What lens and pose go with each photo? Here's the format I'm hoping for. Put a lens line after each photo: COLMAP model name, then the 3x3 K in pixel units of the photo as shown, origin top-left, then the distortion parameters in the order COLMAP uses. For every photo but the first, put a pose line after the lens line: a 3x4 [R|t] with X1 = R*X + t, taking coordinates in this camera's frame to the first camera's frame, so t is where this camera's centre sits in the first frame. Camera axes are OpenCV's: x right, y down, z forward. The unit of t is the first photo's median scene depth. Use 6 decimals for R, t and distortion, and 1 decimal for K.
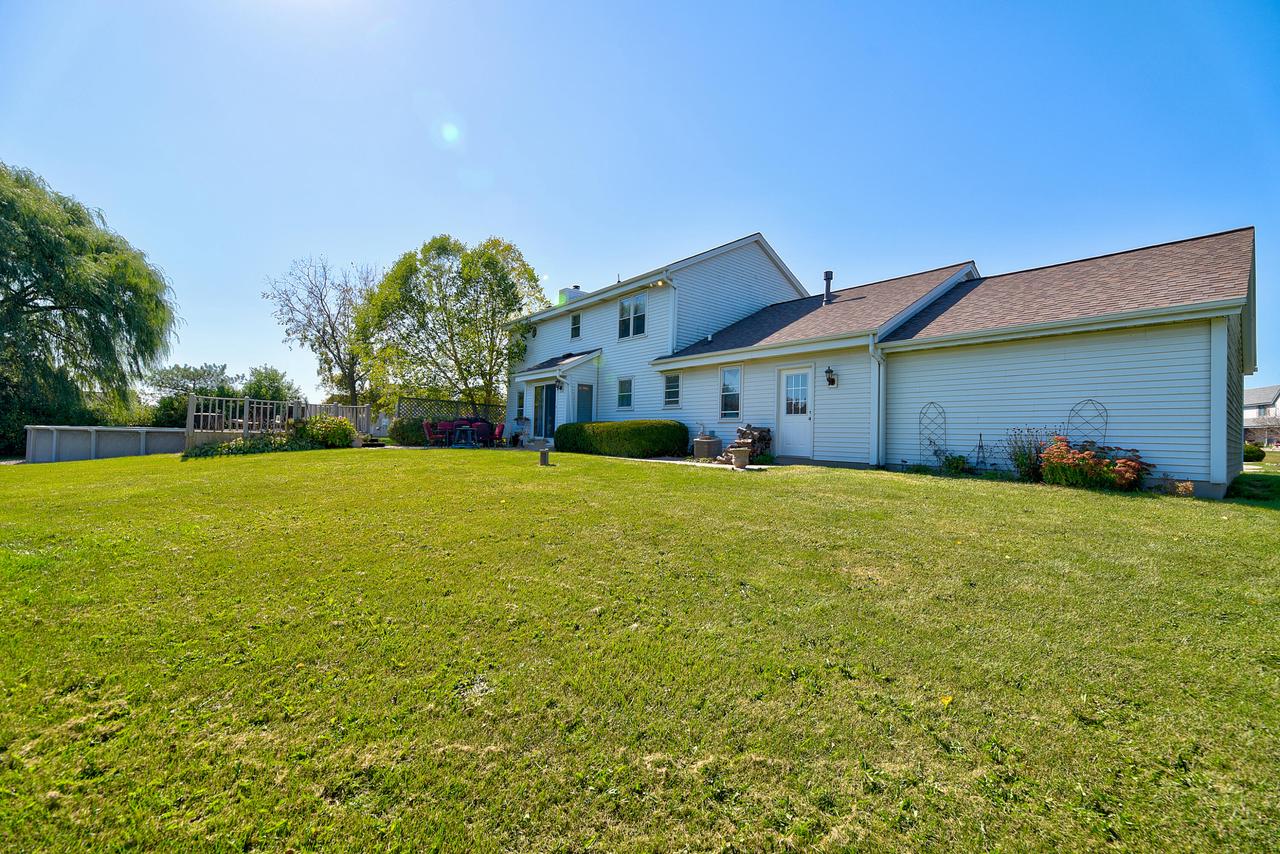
lens RADIAL K [[510.1, 0, 640.0], [0, 510.1, 427.0], [0, 0, 1]] dist [0.000489, 0.000005]
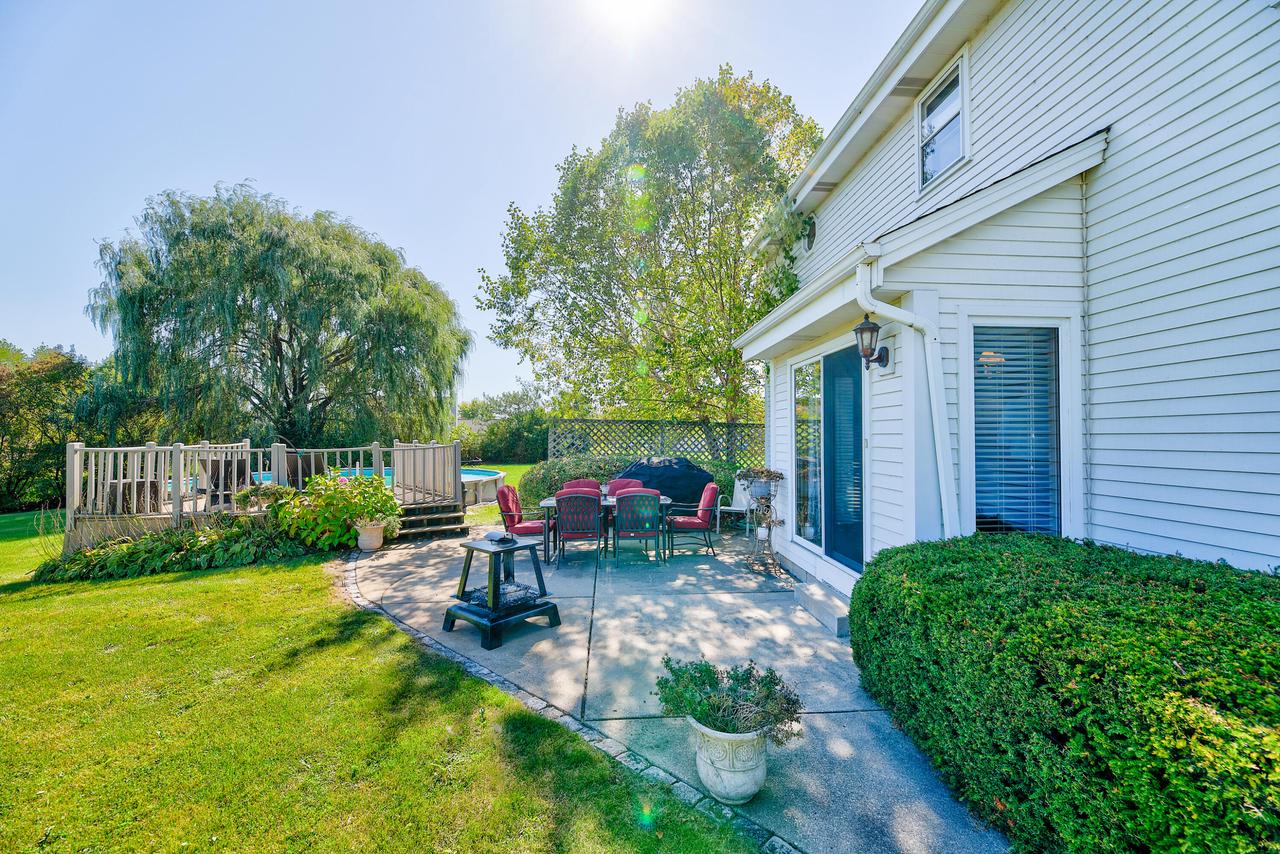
lens RADIAL K [[510.1, 0, 640.0], [0, 510.1, 427.0], [0, 0, 1]] dist [0.000489, 0.000005]
pose [[0.803436, -0.038423, -0.594150, -0.124553], [0.030006, 0.999260, -0.024046, -0.050916], [0.594635, 0.001491, 0.803994, 0.859667]]
